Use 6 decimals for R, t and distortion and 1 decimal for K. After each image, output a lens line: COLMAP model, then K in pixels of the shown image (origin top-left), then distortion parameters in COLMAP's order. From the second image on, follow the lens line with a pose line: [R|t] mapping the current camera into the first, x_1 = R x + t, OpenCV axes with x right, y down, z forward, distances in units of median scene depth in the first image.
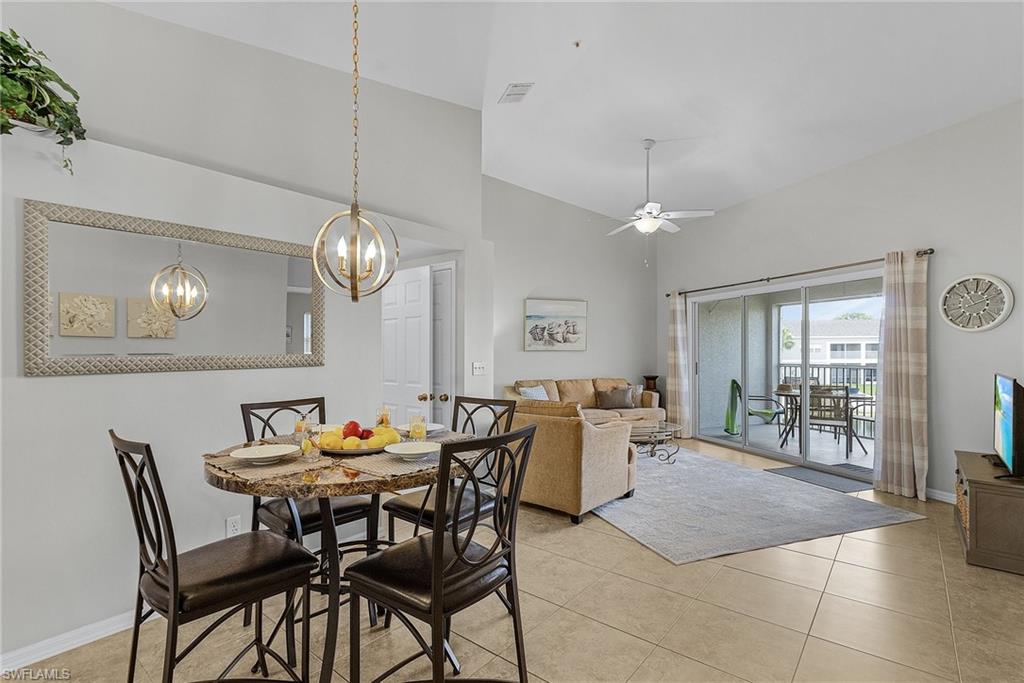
lens RADIAL K [[489.0, 0, 487.1], [0, 489.0, 350.6], [0, 0, 1]] dist [0.002899, -0.002385]
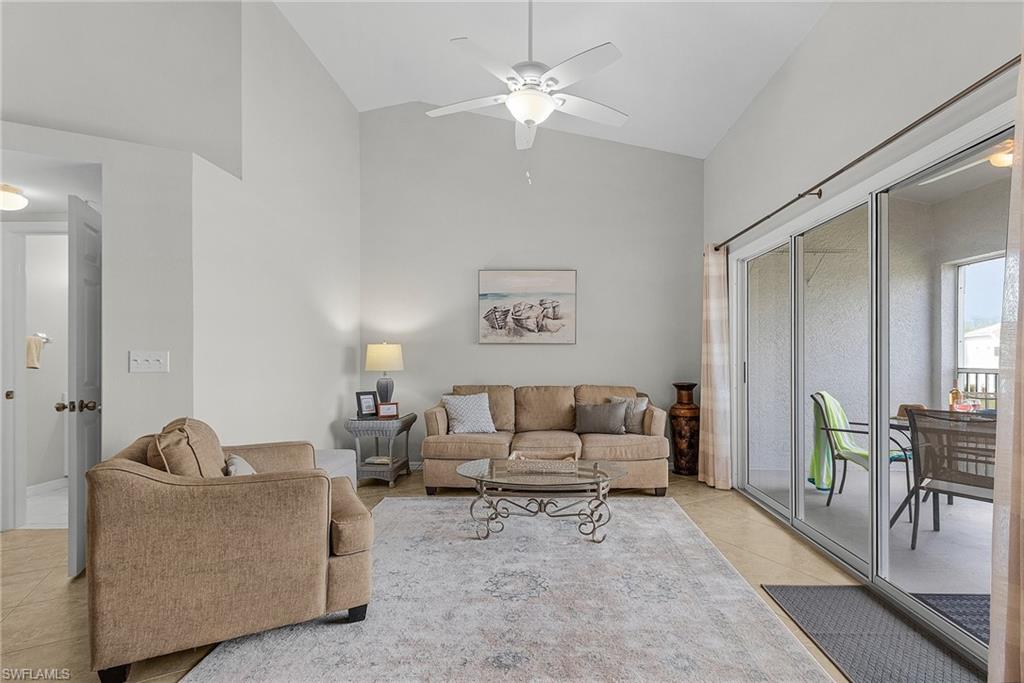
lens RADIAL K [[489.0, 0, 527.4], [0, 489.0, 356.1], [0, 0, 1]] dist [0.002899, -0.002385]
pose [[0.942680, 0.004537, -0.333668, 0.377270], [-0.003785, 0.999989, 0.002901, 0.015764], [0.333677, -0.001472, 0.942686, 0.354580]]
